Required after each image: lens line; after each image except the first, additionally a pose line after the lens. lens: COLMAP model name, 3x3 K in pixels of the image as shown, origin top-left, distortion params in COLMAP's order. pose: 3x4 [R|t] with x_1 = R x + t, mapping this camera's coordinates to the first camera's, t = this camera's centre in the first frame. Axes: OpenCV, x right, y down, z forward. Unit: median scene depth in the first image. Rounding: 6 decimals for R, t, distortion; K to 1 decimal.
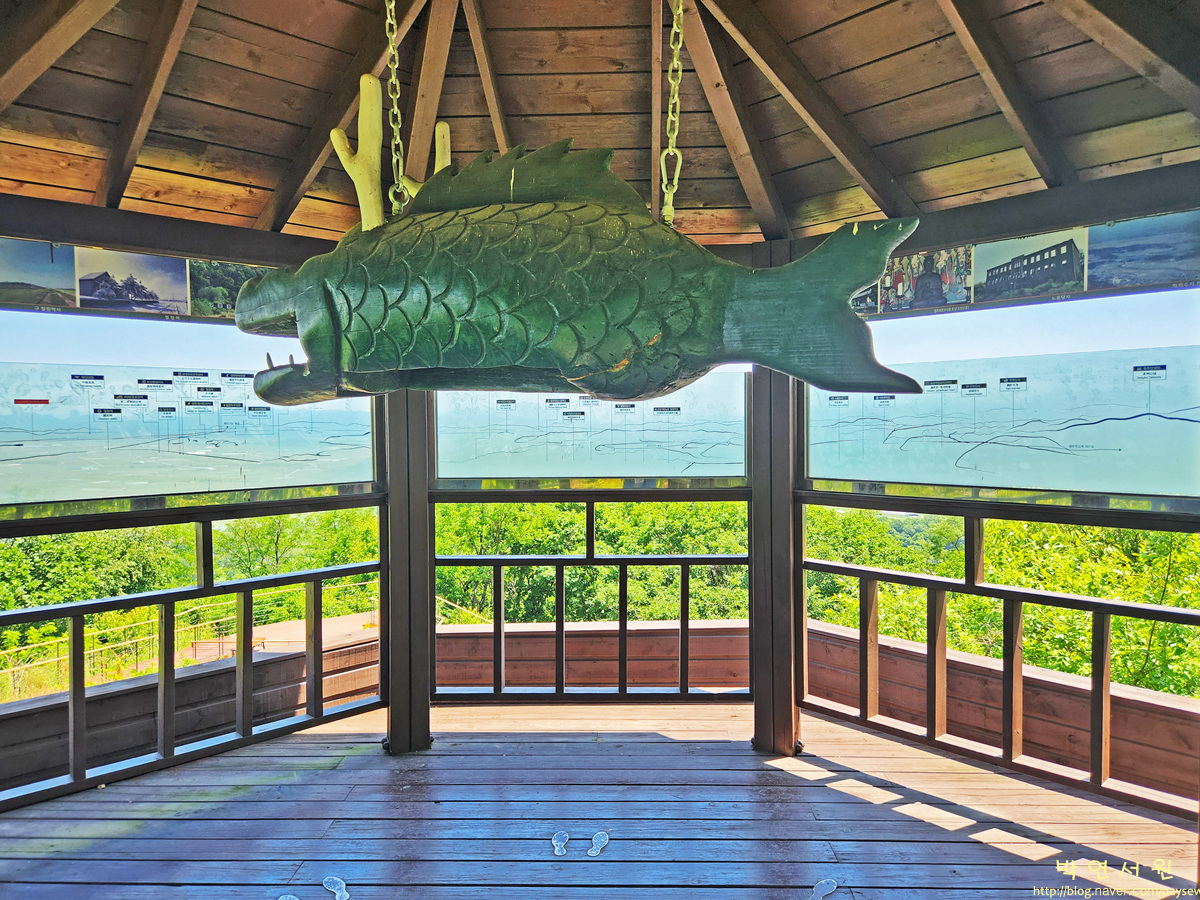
lens RADIAL K [[843.5, 0, 600.0], [0, 843.5, 450.0], [0, 0, 1]] dist [0.056369, -0.006007]
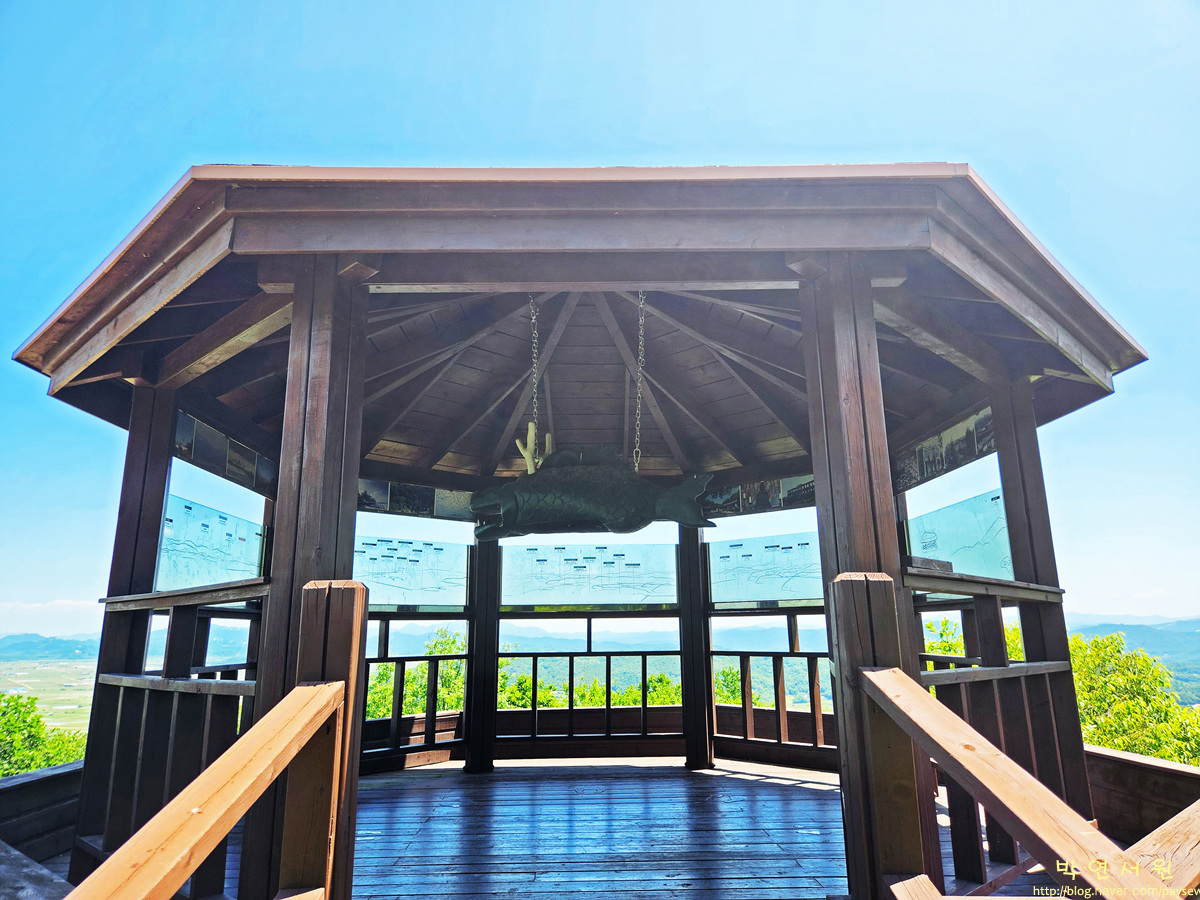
lens RADIAL K [[843.5, 0, 600.0], [0, 843.5, 450.0], [0, 0, 1]] dist [0.056369, -0.006007]
pose [[0.998633, 0.010118, 0.051280, -0.103376], [0.003135, 0.967726, -0.251983, 0.206041], [-0.052175, 0.251800, 0.966372, -0.968148]]
